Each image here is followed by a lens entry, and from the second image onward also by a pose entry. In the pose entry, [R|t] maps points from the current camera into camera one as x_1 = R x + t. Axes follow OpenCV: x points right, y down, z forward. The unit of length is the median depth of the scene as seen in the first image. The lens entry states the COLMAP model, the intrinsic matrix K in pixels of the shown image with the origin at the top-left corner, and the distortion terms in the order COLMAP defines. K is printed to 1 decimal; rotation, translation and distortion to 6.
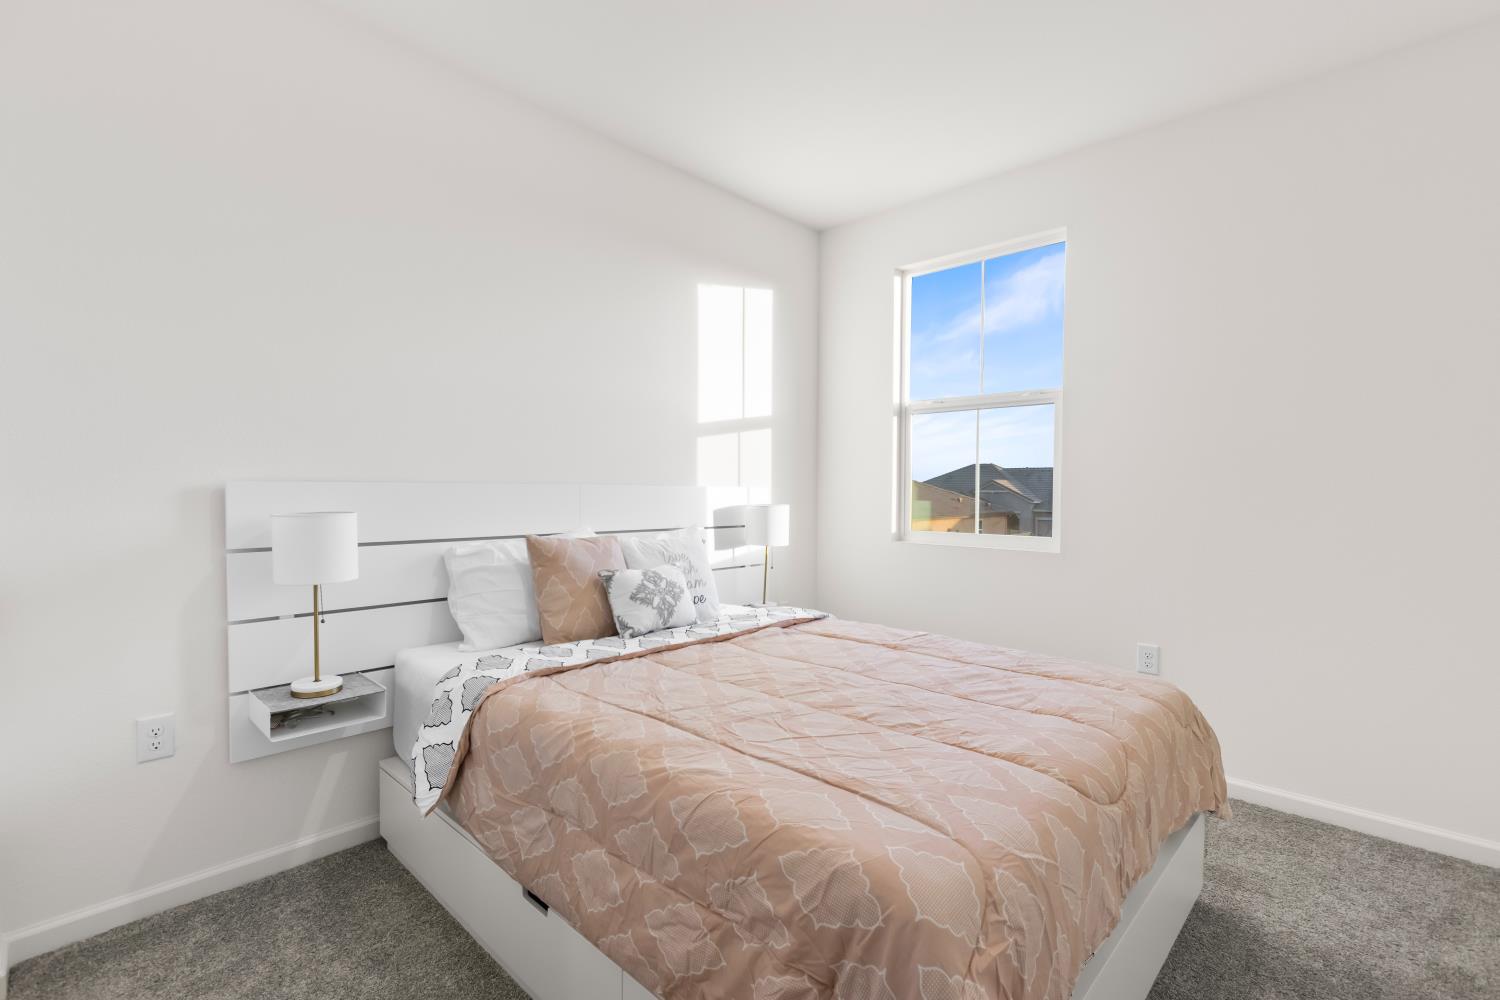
lens RADIAL K [[693.5, 0, 737.5], [0, 693.5, 497.9], [0, 0, 1]] dist [0.000715, -0.000921]
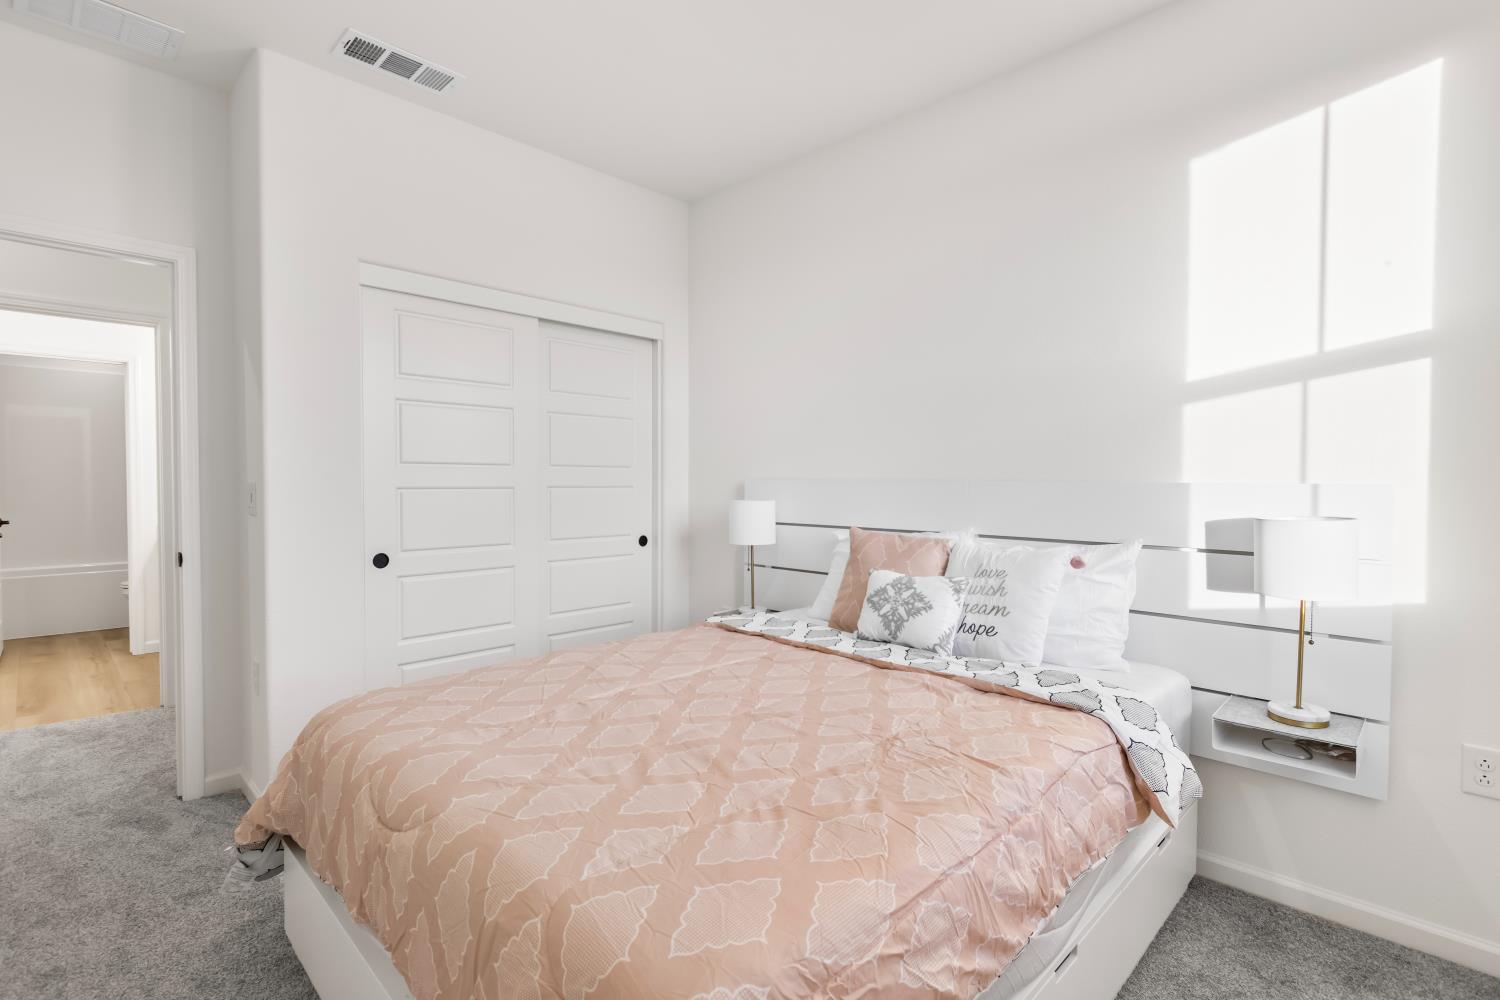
lens RADIAL K [[693.5, 0, 737.6], [0, 693.5, 501.2], [0, 0, 1]] dist [0.000715, -0.000921]
pose [[-0.032451, 0.014361, -0.999370, 0.557539], [-0.015706, 0.999766, 0.014877, -0.002869], [0.999350, 0.016179, -0.032218, 0.579350]]
